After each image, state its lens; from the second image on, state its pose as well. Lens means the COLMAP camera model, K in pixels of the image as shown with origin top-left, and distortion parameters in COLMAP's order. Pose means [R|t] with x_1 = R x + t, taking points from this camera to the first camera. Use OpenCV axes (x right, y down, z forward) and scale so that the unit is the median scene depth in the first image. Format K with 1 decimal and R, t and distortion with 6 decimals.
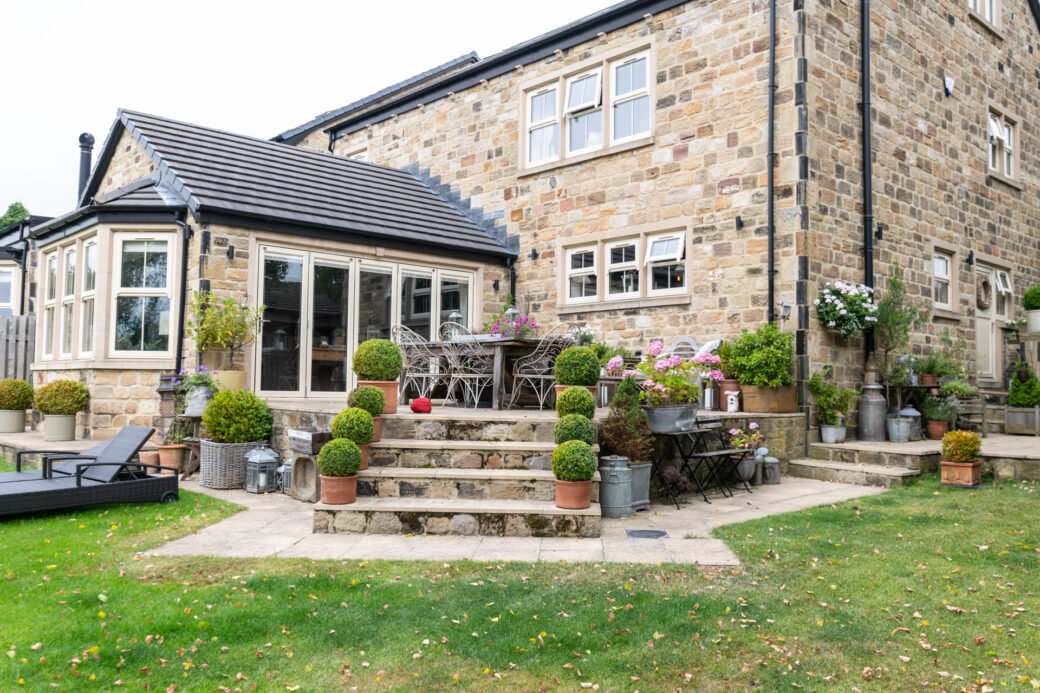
lens RADIAL K [[868.9, 0, 522.5], [0, 868.9, 341.8], [0, 0, 1]] dist [-0.004422, 0.000888]
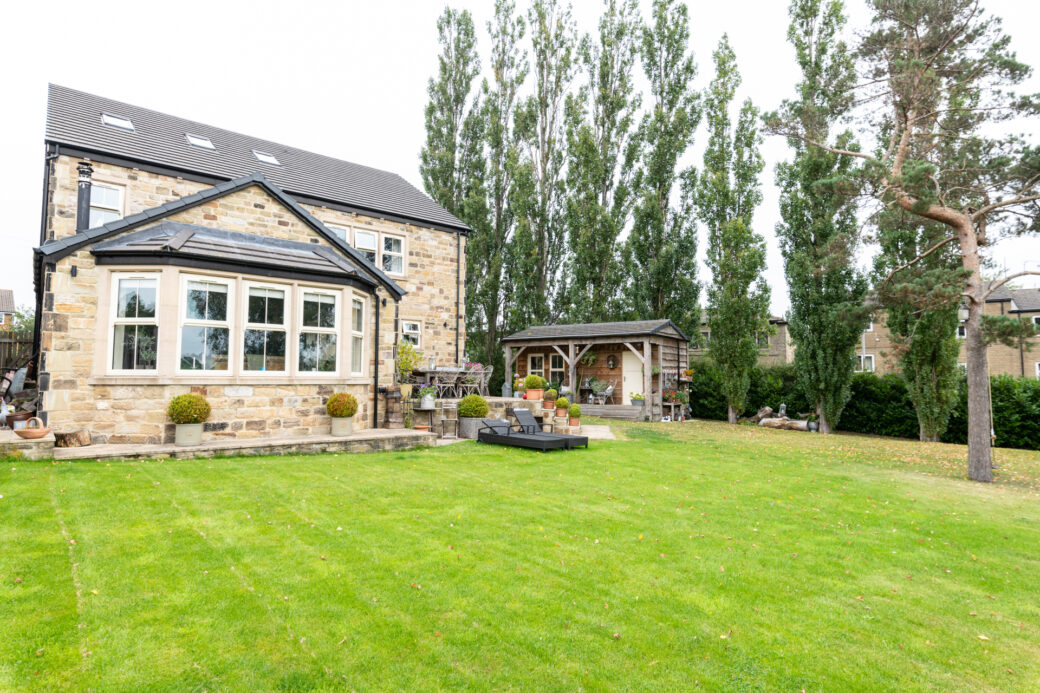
lens RADIAL K [[576.0, 0, 519.2], [0, 576.0, 342.5], [0, 0, 1]] dist [-0.003067, -0.000214]
pose [[0.056232, 0.053474, 0.996985, -1.418263], [-0.057053, 0.997105, -0.050262, -0.006940], [-0.996786, -0.054054, 0.059120, 0.643021]]
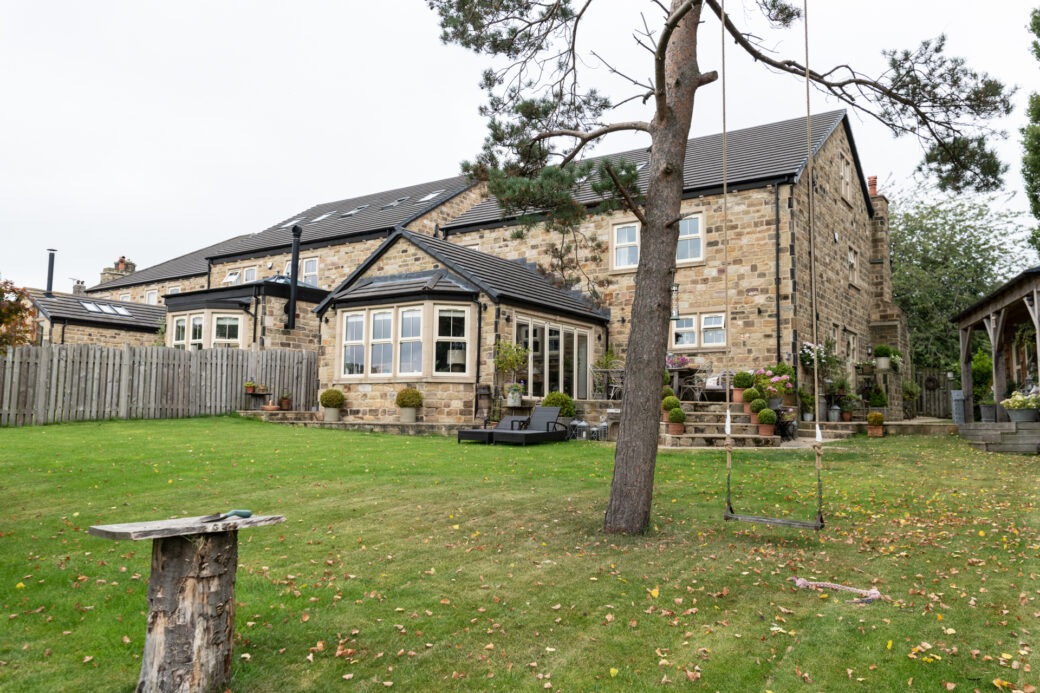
lens RADIAL K [[808.2, 0, 516.8], [0, 808.2, 343.3], [0, 0, 1]] dist [-0.016633, -0.004361]
pose [[0.974279, 0.021161, 0.224350, -0.667090], [-0.012232, 0.999079, -0.041117, 0.017389], [-0.225013, 0.037315, 0.973641, -0.628103]]
